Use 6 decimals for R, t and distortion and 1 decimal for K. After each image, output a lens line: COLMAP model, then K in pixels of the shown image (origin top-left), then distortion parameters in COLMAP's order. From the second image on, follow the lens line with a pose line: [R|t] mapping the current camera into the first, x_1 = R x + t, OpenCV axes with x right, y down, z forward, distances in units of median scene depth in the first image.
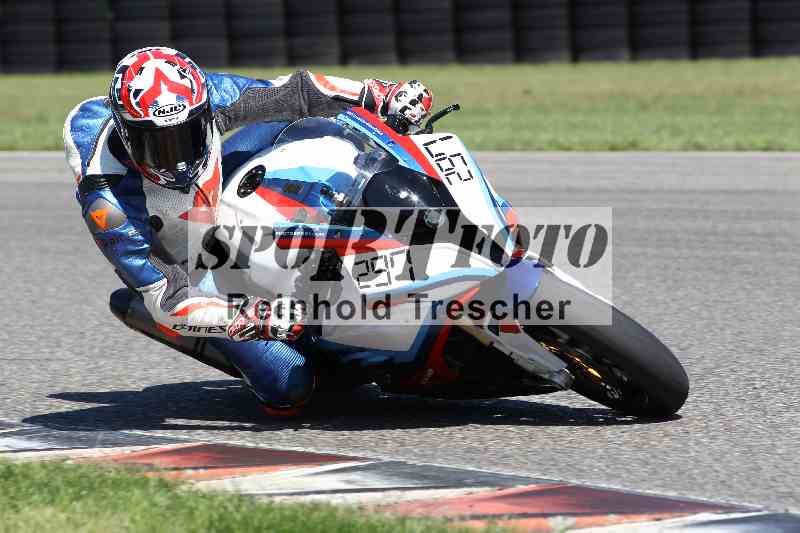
lens RADIAL K [[5975.6, 0, 363.9], [0, 5975.6, 264.8], [0, 0, 1]] dist [7.007505, 24.860210]
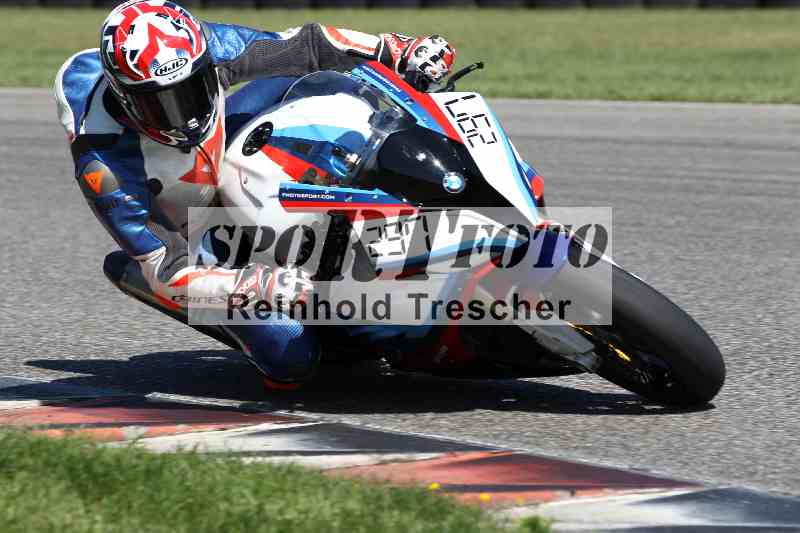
lens RADIAL K [[5606.1, 0, 400.0], [0, 5606.1, 266.5], [0, 0, 1]] dist [-9.315739, 1368.449881]
pose [[0.999722, 0.021691, 0.009283, -0.004100], [-0.021791, 0.999704, 0.010789, -0.003926], [-0.009047, -0.010988, 0.999899, 0.138136]]
